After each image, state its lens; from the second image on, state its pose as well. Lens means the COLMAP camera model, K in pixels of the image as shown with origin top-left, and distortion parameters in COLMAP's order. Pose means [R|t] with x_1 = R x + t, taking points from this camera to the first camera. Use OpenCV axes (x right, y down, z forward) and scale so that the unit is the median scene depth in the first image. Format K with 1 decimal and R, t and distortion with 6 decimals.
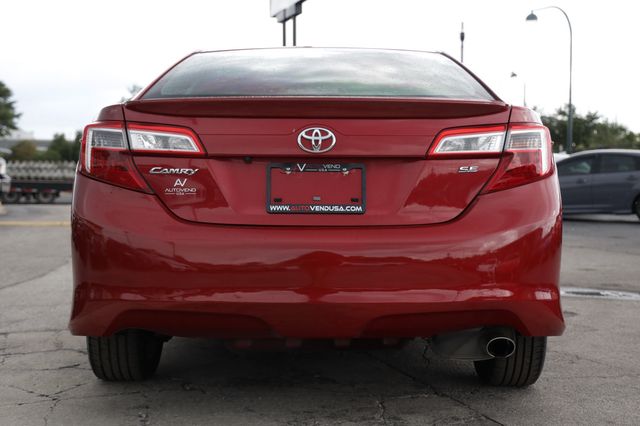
lens RADIAL K [[969.6, 0, 326.2], [0, 969.6, 210.2], [0, 0, 1]] dist [0.205435, 0.000000]
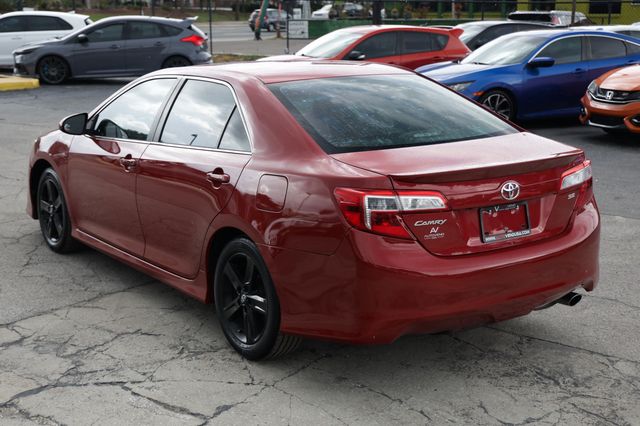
lens RADIAL K [[932.0, 0, 317.8], [0, 932.0, 213.5], [0, 0, 1]] dist [0.249393, 0.000000]
pose [[0.814394, -0.130834, 0.565372, -1.038842], [0.018624, 0.979645, 0.199874, -0.322433], [-0.580014, -0.152247, 0.800253, 0.012683]]
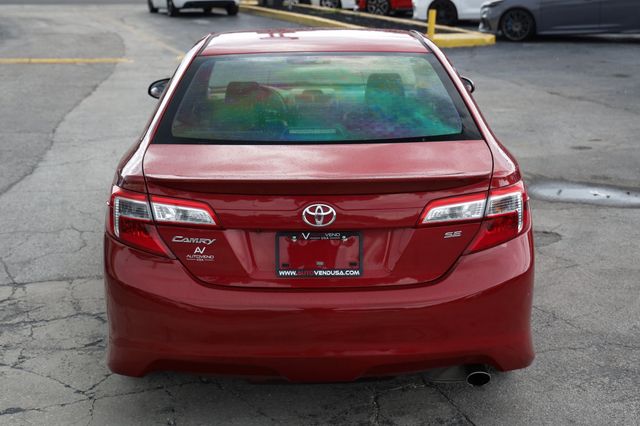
lens RADIAL K [[1067.4, 0, 317.0], [0, 1067.4, 214.6], [0, 0, 1]] dist [0.193639, 0.000000]
pose [[0.999877, -0.014812, 0.005066, -0.018200], [0.013353, 0.975917, 0.217731, -0.334309], [-0.008169, -0.217637, 0.975996, -0.208421]]
